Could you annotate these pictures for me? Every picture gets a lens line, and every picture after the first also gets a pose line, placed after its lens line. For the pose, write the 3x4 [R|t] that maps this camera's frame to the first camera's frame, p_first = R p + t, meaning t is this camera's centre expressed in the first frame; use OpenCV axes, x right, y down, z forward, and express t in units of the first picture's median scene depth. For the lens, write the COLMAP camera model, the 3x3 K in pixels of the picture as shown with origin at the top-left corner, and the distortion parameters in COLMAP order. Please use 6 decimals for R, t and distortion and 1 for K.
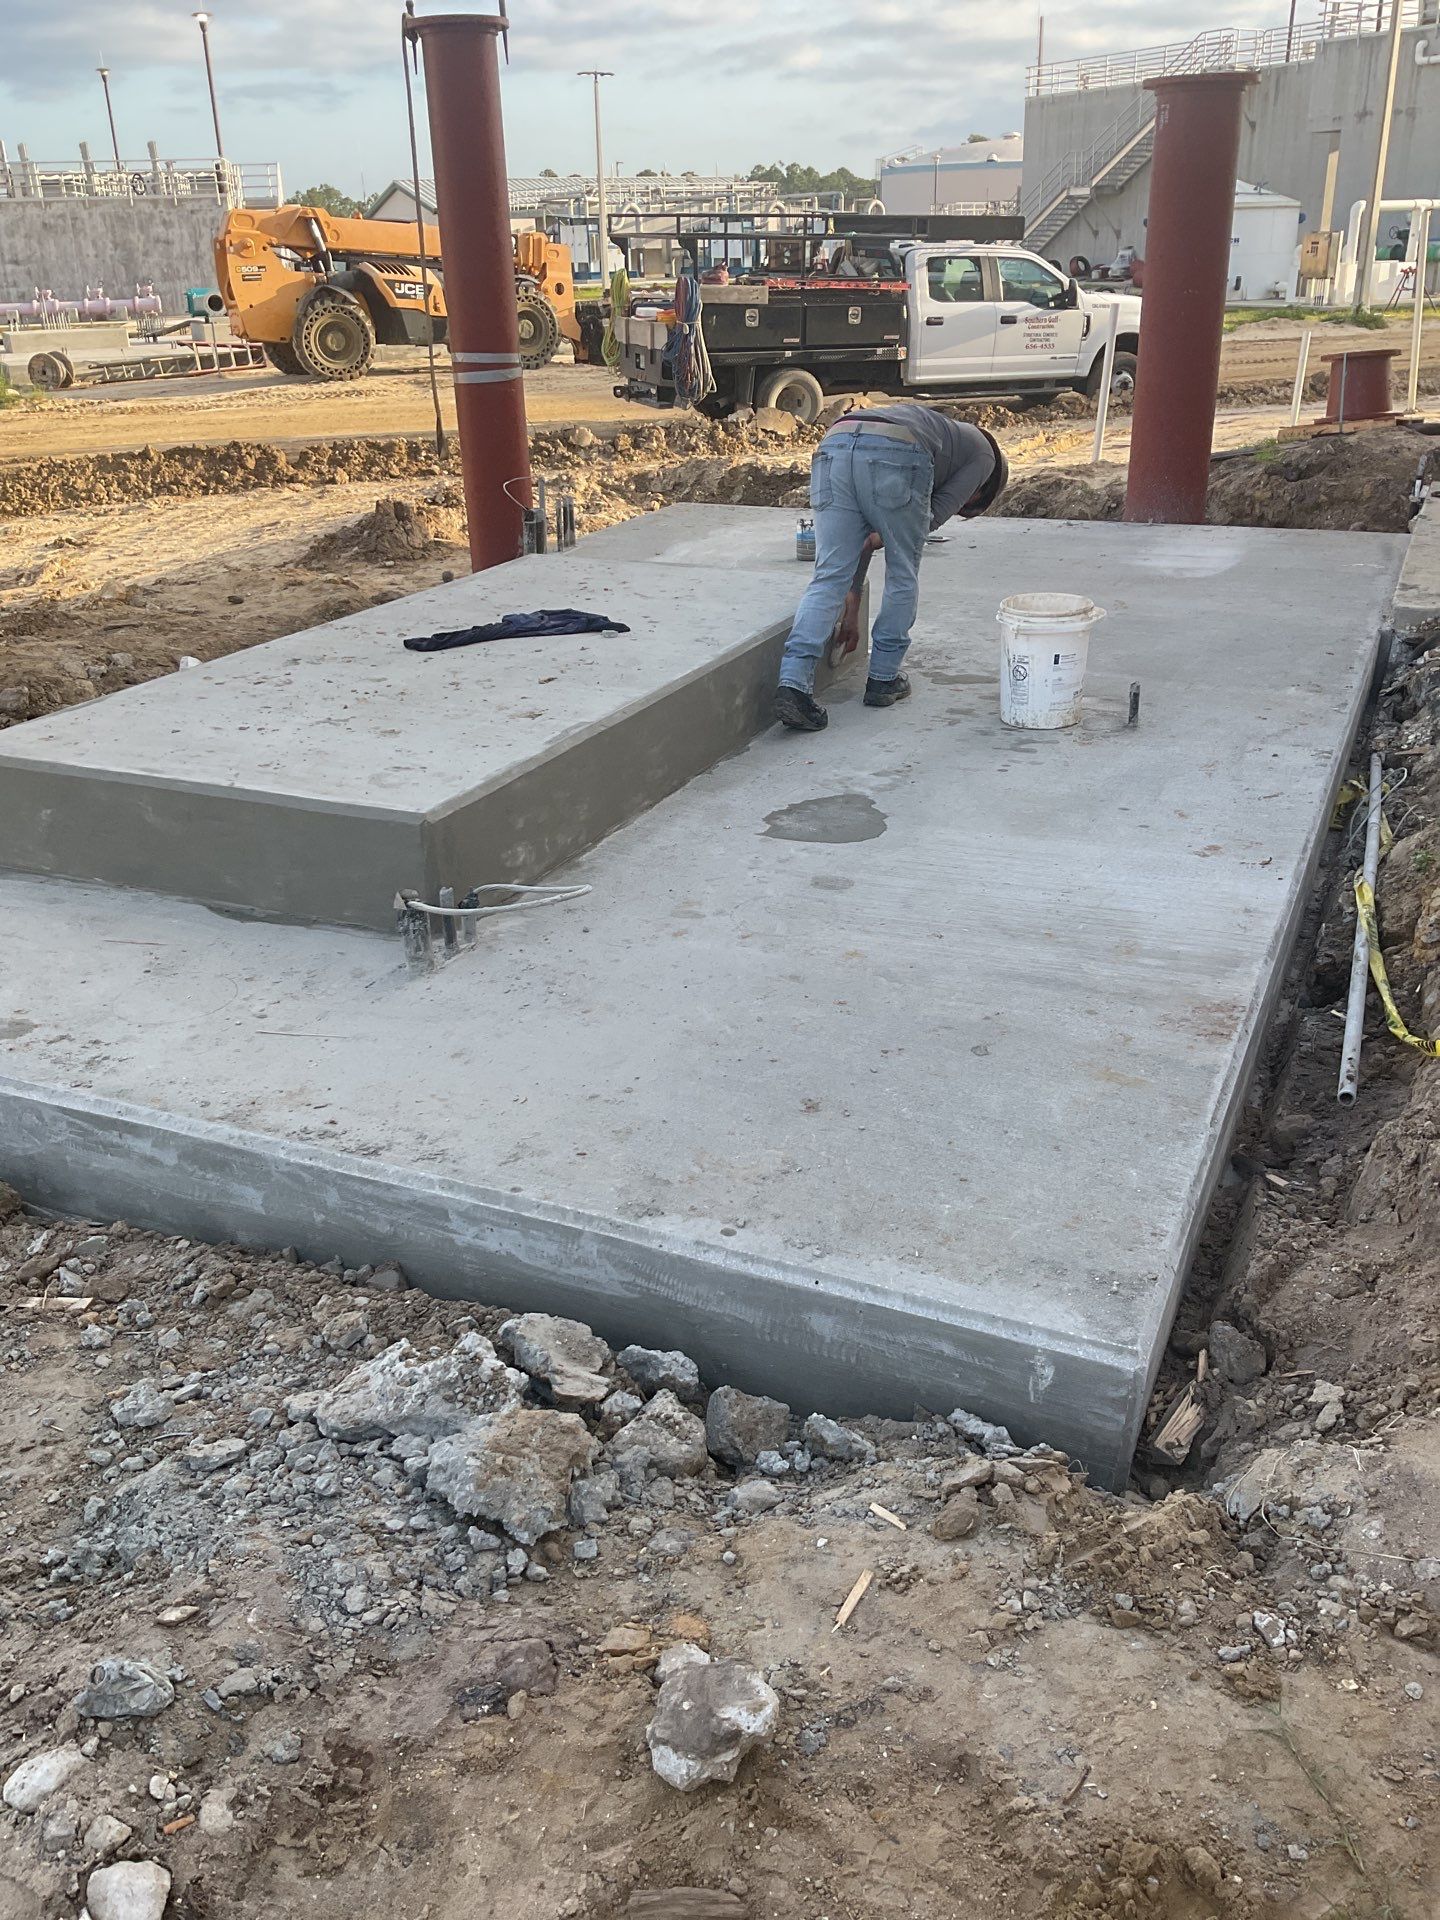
lens RADIAL K [[1532.3, 0, 720.0], [0, 1532.3, 960.0], [0, 0, 1]] dist [0.006902, -0.006087]
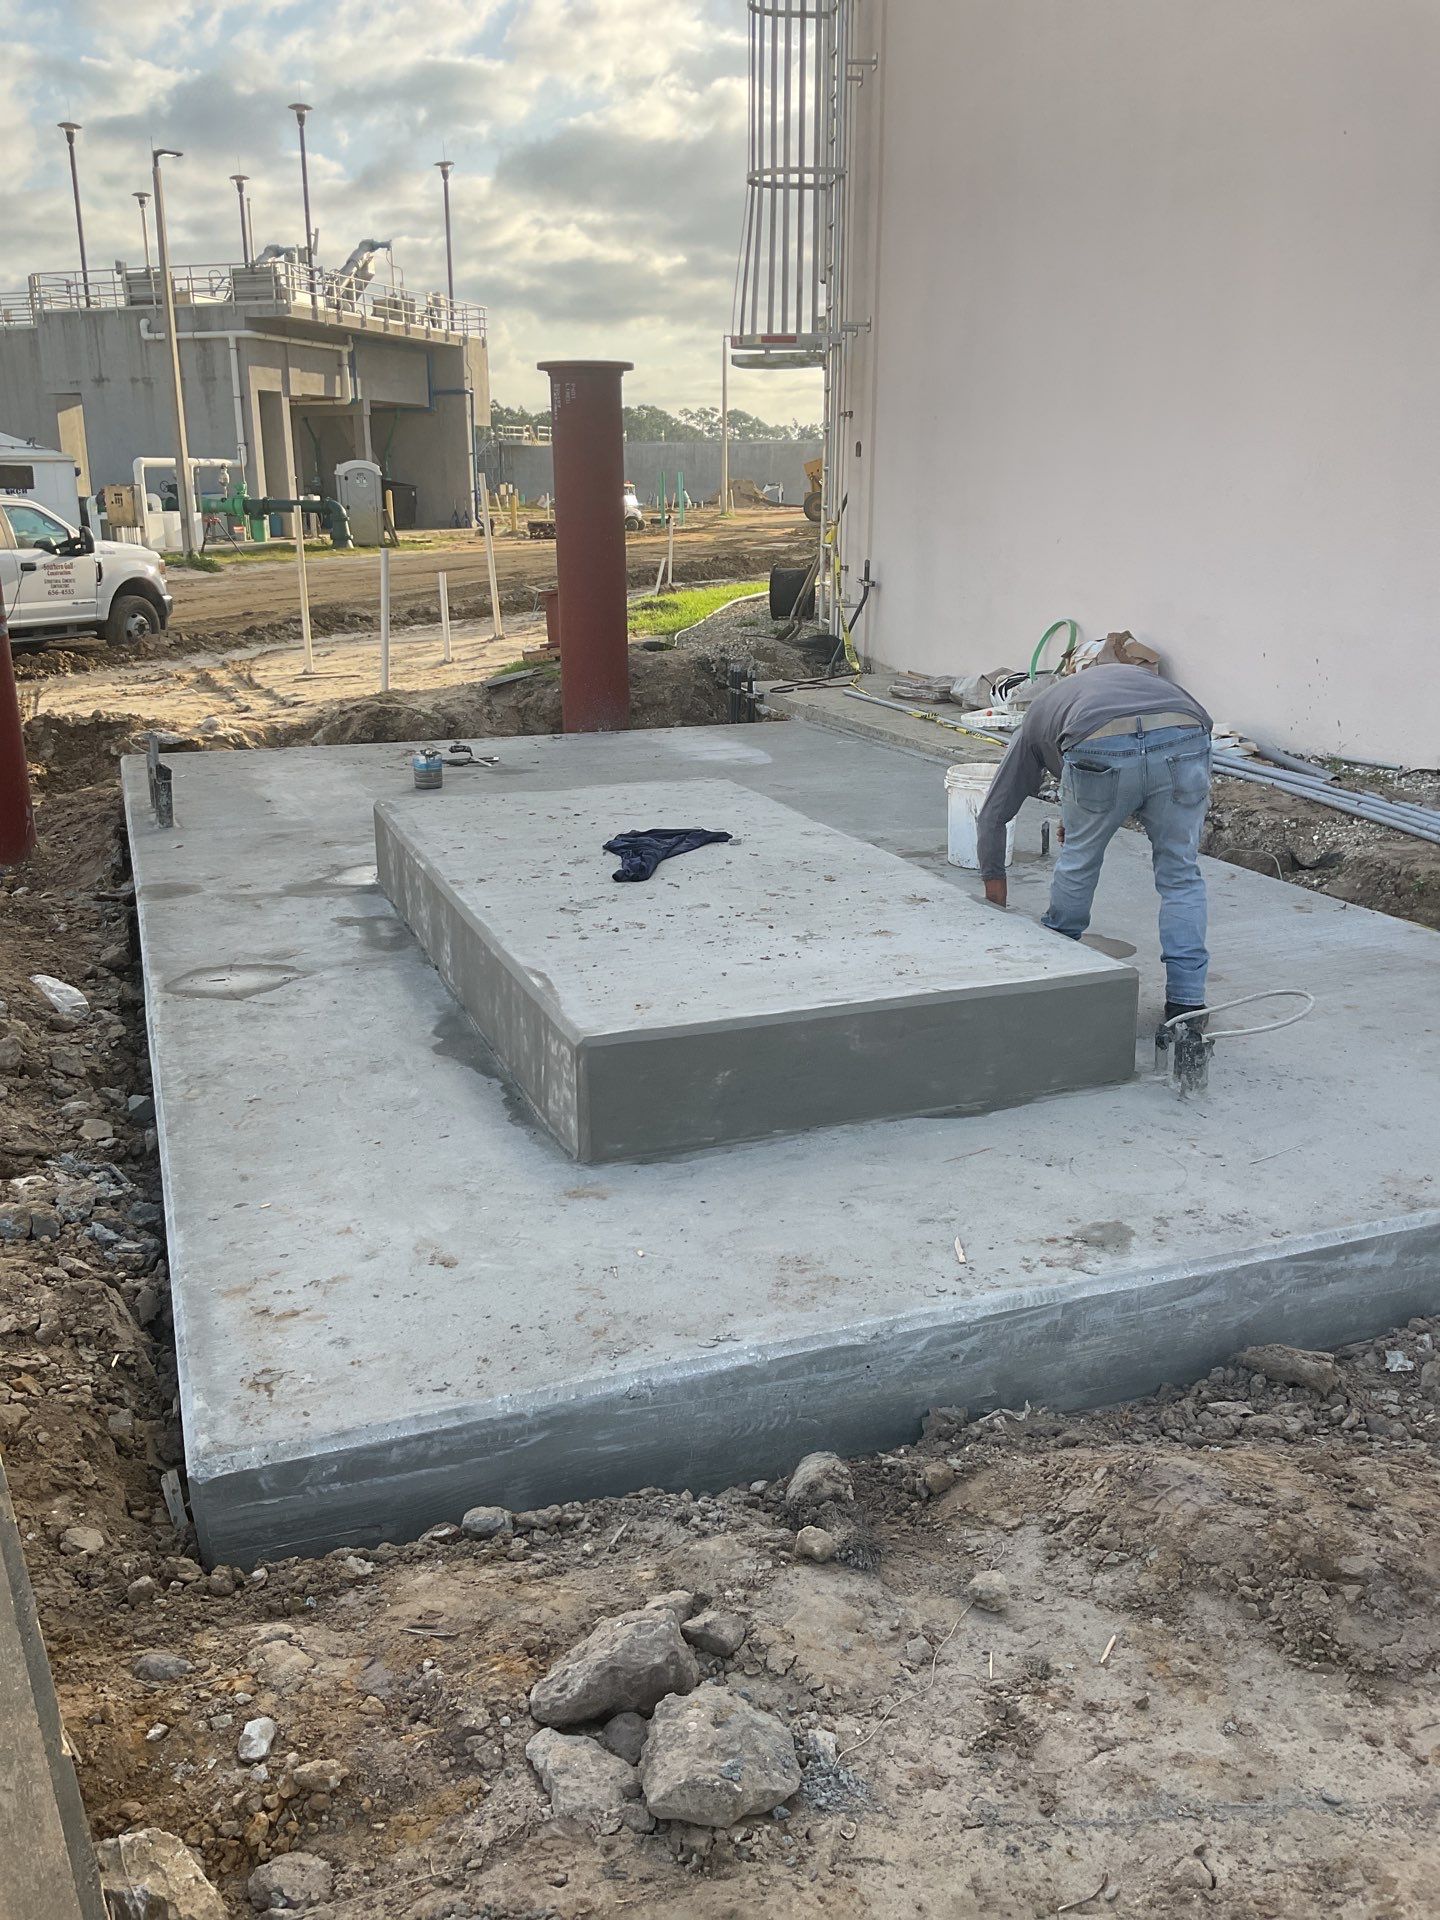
lens RADIAL K [[1566.6, 0, 648.5], [0, 1566.6, 964.4], [0, 0, 1]] dist [0.039632, -0.009331]
pose [[0.727445, -0.186387, 0.660366, -1.122084], [0.281944, 0.958596, -0.040021, -0.139969], [-0.625565, 0.215299, 0.749877, 0.324155]]
